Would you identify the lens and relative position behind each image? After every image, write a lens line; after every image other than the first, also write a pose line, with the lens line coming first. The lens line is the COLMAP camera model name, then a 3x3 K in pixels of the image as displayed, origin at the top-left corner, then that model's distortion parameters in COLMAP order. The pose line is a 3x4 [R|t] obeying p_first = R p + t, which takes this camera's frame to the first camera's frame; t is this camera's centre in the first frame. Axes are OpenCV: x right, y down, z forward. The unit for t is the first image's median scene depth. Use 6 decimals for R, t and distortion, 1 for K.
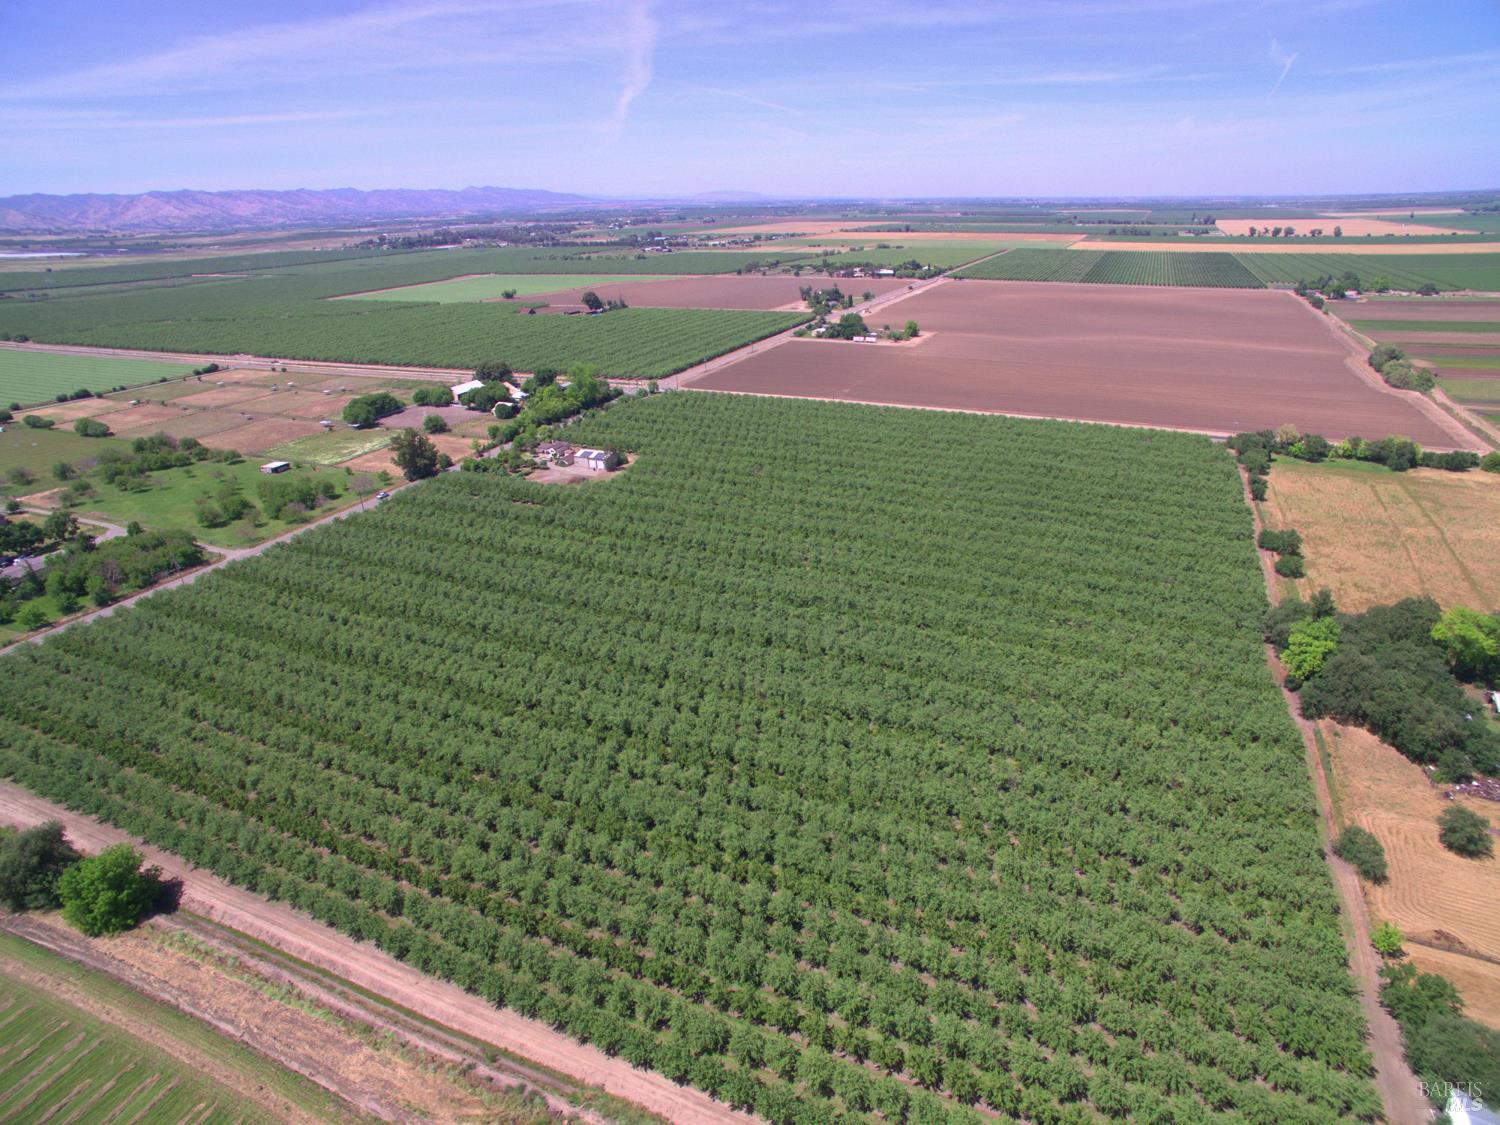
lens RADIAL K [[863.5, 0, 750.0], [0, 863.5, 562.5], [0, 0, 1]] dist [-0.114618, 0.084847]
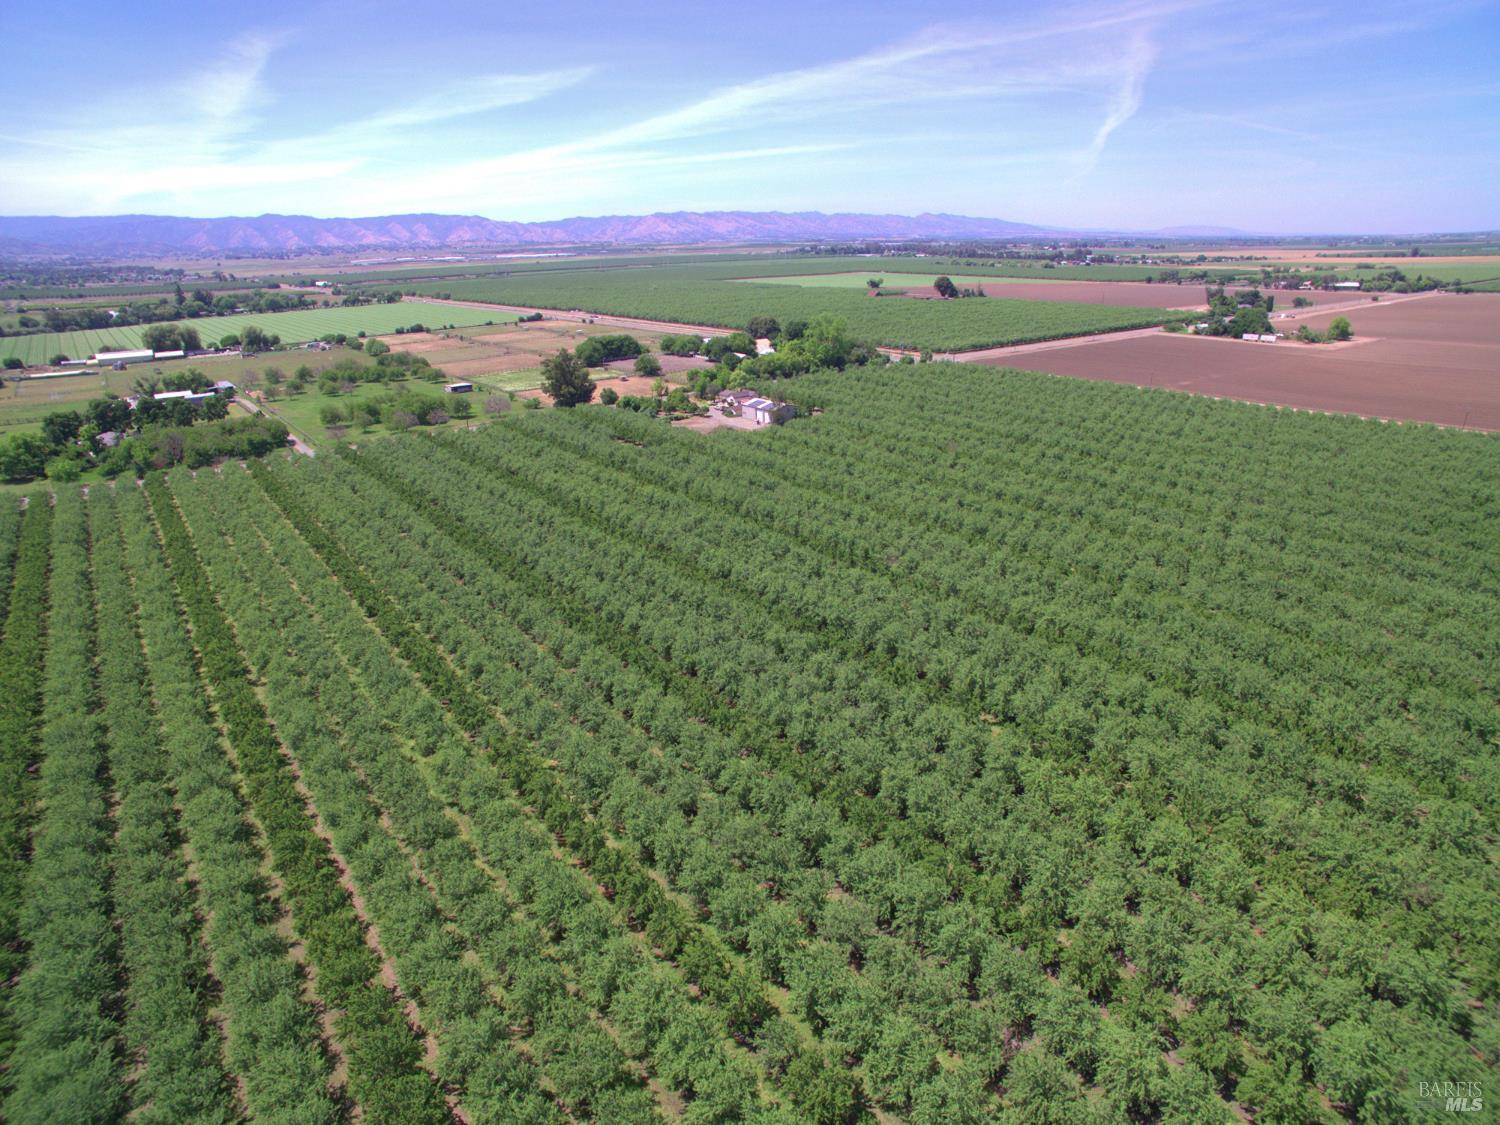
lens RADIAL K [[863.5, 0, 750.0], [0, 863.5, 562.5], [0, 0, 1]] dist [-0.114618, 0.084847]
pose [[0.884613, 0.170507, -0.434037, 0.100214], [-0.182939, 0.983034, 0.013325, 0.003087], [0.428945, 0.067614, 0.900796, 0.188617]]
